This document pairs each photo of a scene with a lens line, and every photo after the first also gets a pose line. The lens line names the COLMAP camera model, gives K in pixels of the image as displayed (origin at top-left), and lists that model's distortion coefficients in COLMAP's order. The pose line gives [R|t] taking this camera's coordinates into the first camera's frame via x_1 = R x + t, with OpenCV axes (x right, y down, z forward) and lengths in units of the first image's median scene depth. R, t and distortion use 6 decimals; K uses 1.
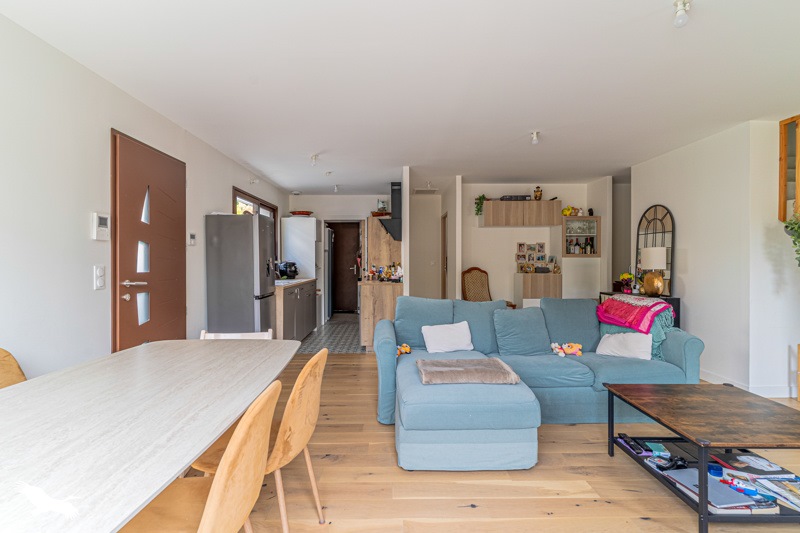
lens RADIAL K [[409.0, 0, 400.0], [0, 409.0, 266.5], [0, 0, 1]] dist [0.000806, 0.000027]
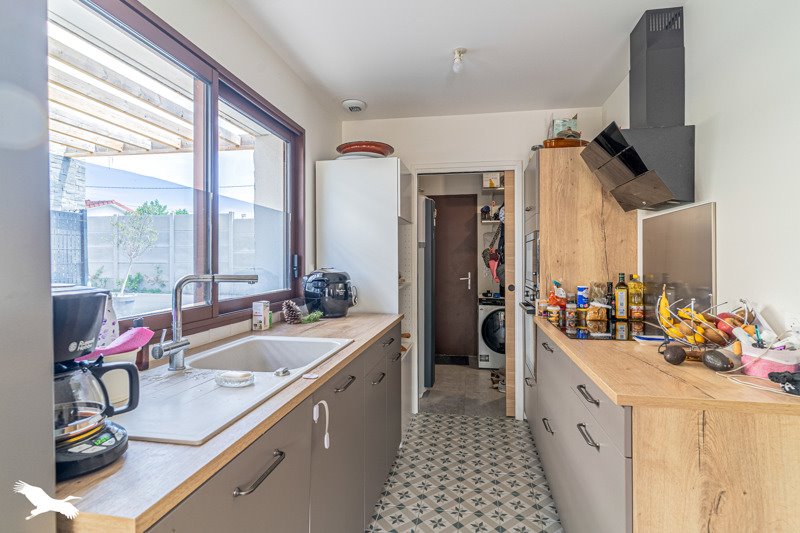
lens RADIAL K [[409.0, 0, 400.0], [0, 409.0, 266.5], [0, 0, 1]] dist [0.000806, 0.000027]
pose [[0.980951, 0.003985, -0.194212, -0.128862], [-0.004154, 0.999991, -0.000460, -0.015035], [0.194209, 0.001258, 0.980959, 0.611455]]
